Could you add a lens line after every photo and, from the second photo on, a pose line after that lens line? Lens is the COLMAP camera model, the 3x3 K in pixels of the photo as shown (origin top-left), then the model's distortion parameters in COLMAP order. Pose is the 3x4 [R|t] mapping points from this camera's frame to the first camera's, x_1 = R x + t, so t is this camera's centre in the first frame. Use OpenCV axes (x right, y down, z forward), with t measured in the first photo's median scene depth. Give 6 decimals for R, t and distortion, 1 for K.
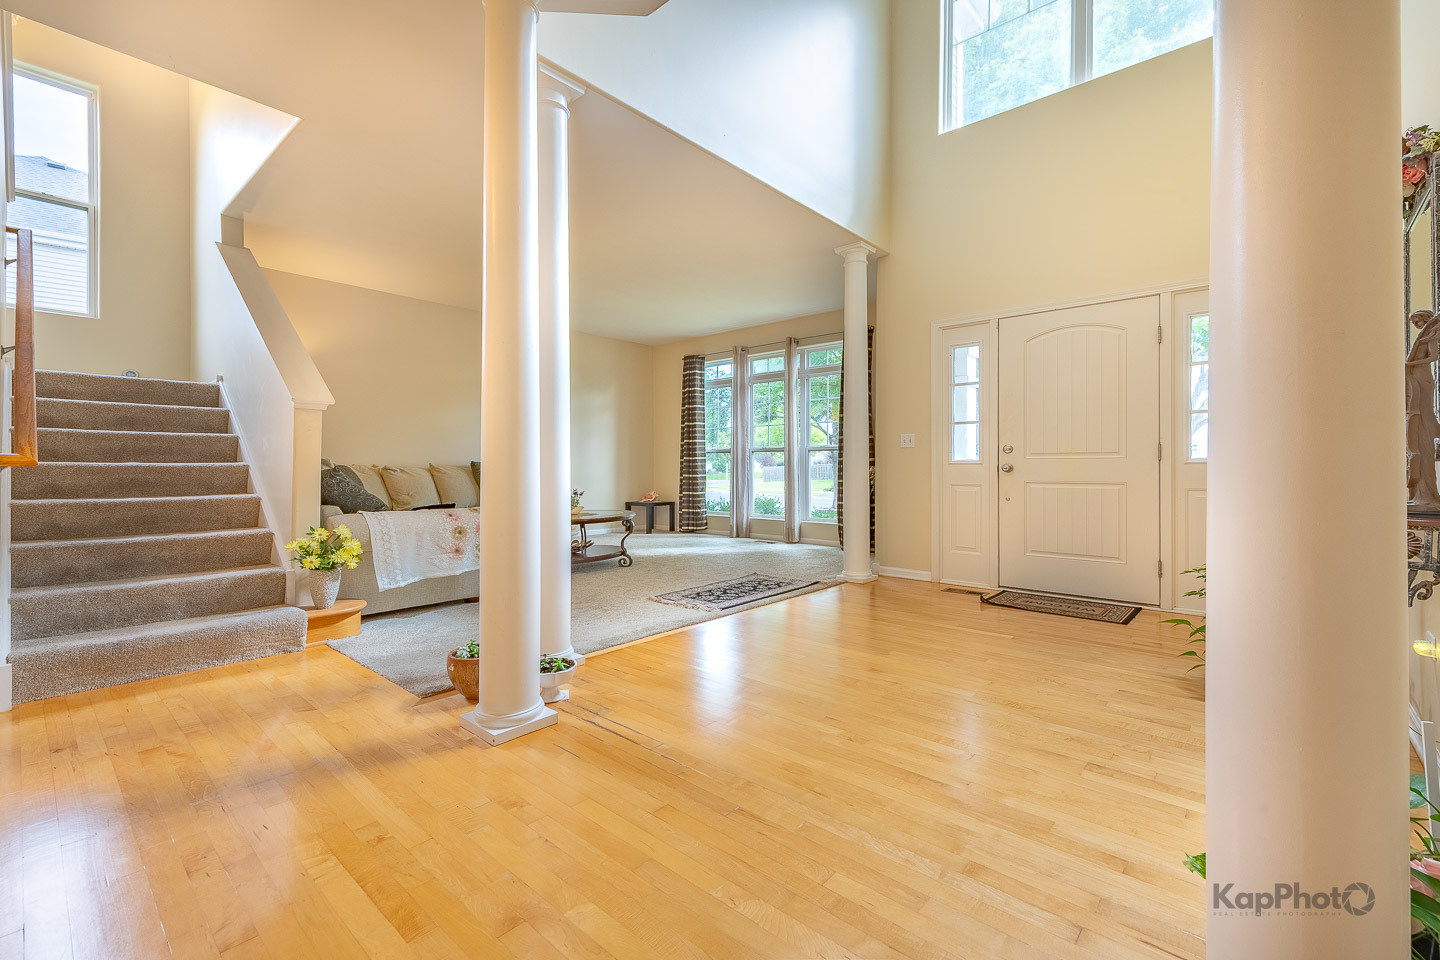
lens RADIAL K [[623.1, 0, 715.0], [0, 623.1, 475.4], [0, 0, 1]] dist [0.000973, 0.000063]
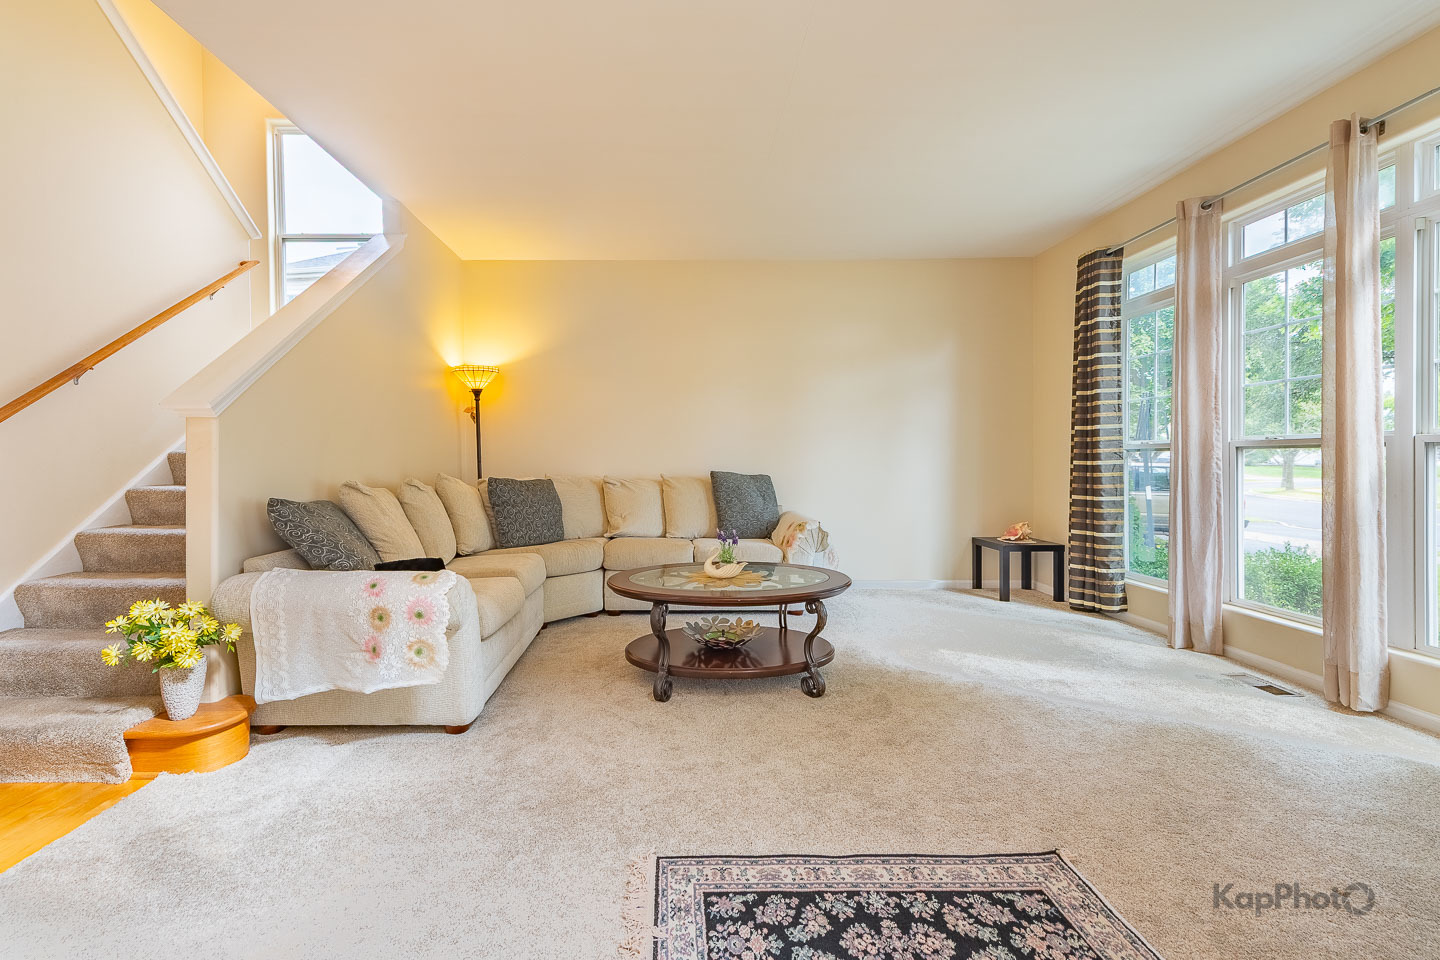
lens RADIAL K [[623.1, 0, 724.5], [0, 623.1, 467.9], [0, 0, 1]] dist [0.000973, 0.000063]
pose [[0.688092, 0.003527, -0.725615, 0.121525], [0.001572, 0.999979, 0.006352, -0.026954], [0.725621, -0.005511, 0.688072, 0.453060]]
